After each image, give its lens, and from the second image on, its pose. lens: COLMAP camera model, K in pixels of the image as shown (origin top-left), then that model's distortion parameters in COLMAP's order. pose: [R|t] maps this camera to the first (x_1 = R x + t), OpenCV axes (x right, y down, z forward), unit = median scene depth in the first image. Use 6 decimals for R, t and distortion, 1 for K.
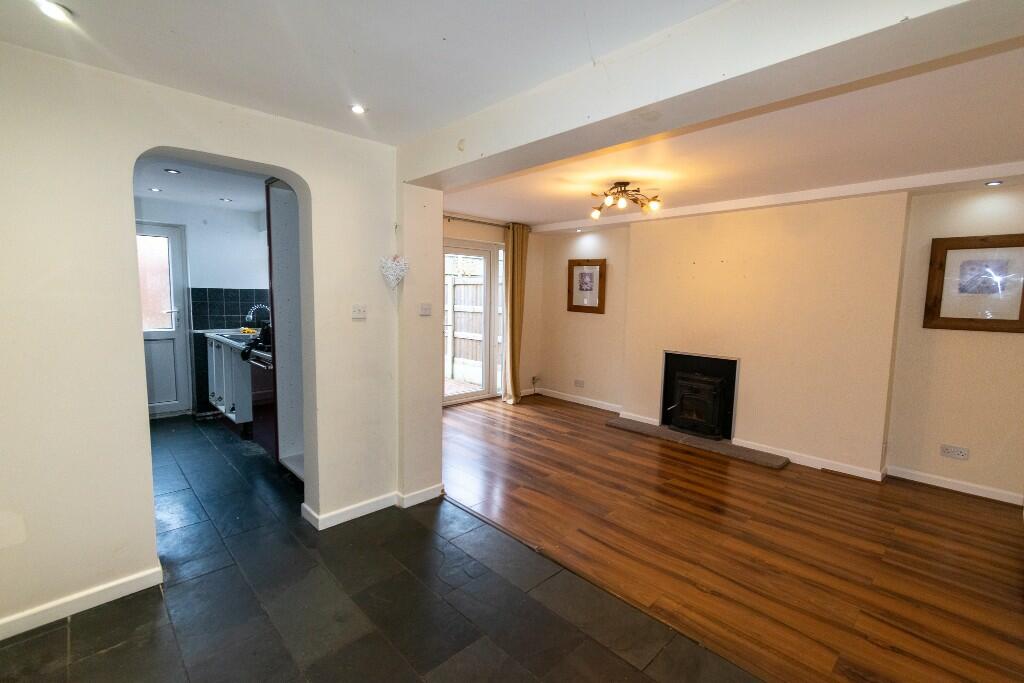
lens RADIAL K [[450.5, 0, 513.8], [0, 450.5, 338.9], [0, 0, 1]] dist [0.024235, -0.000084]
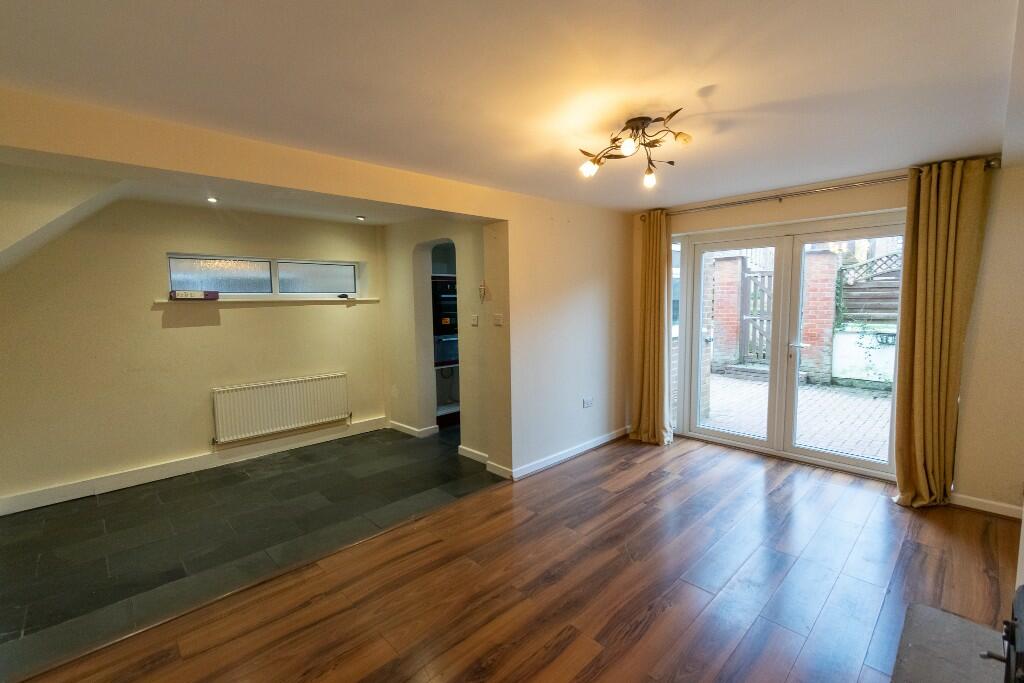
lens RADIAL K [[450.5, 0, 513.8], [0, 450.5, 338.9], [0, 0, 1]] dist [0.024235, -0.000084]
pose [[0.006758, 0.071211, -0.997438, 1.131530], [-0.083208, 0.994042, 0.070404, -0.114420], [0.996509, 0.082519, 0.012643, 1.114256]]
